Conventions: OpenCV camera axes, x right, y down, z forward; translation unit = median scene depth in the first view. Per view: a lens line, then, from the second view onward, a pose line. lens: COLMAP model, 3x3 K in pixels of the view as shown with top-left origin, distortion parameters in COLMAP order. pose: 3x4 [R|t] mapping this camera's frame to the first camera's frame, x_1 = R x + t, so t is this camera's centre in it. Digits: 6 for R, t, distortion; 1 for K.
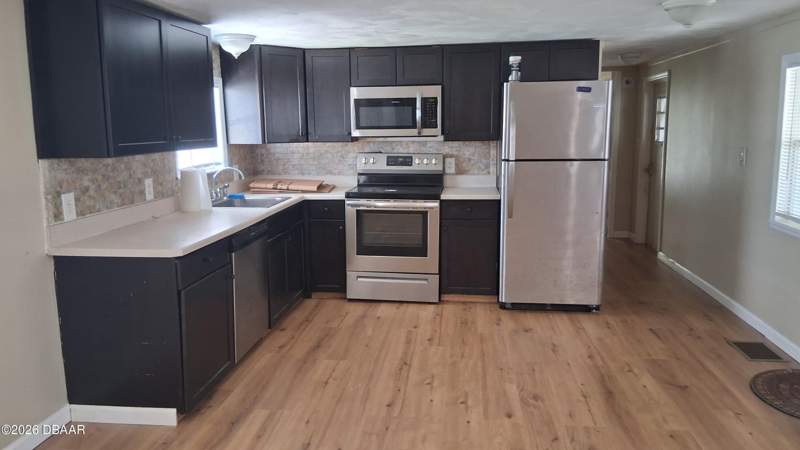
lens RADIAL K [[606.6, 0, 400.0], [0, 606.6, 225.0], [0, 0, 1]] dist [0.126194, -0.242792]
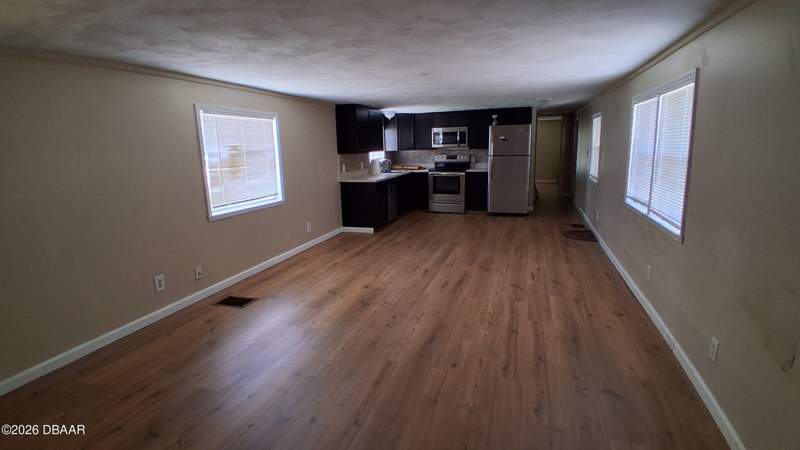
lens RADIAL K [[398.6, 0, 400.0], [0, 398.6, 225.0], [0, 0, 1]] dist [0.016372, -0.053640]
pose [[0.979786, 0.026615, -0.198270, 0.130318], [-0.018972, 0.999006, 0.040347, 0.115075], [0.199147, -0.035770, 0.979317, -0.678046]]
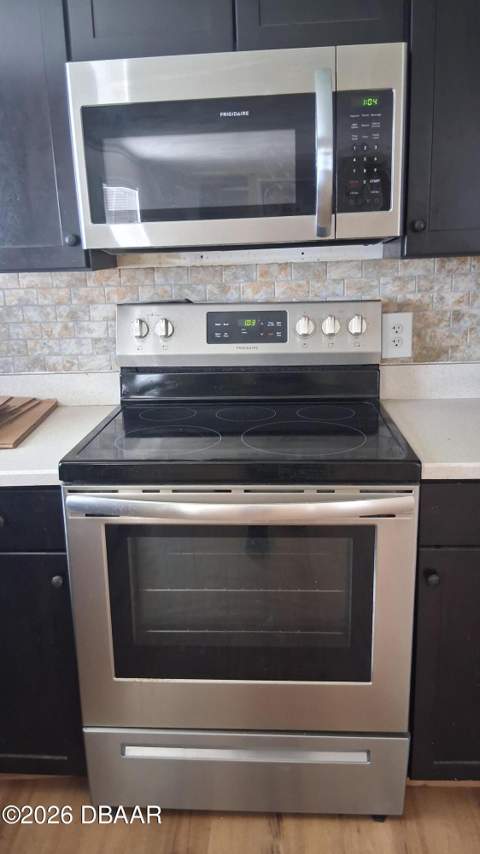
lens RADIAL K [[647.5, 0, 240.0], [0, 647.5, 427.0], [0, 0, 1]] dist [0.126194, -0.242792]
pose [[0.998413, -0.035866, 0.043410, -0.022783], [0.031809, 0.995362, 0.090784, -0.090509], [-0.046465, -0.089259, 0.994924, 0.700709]]
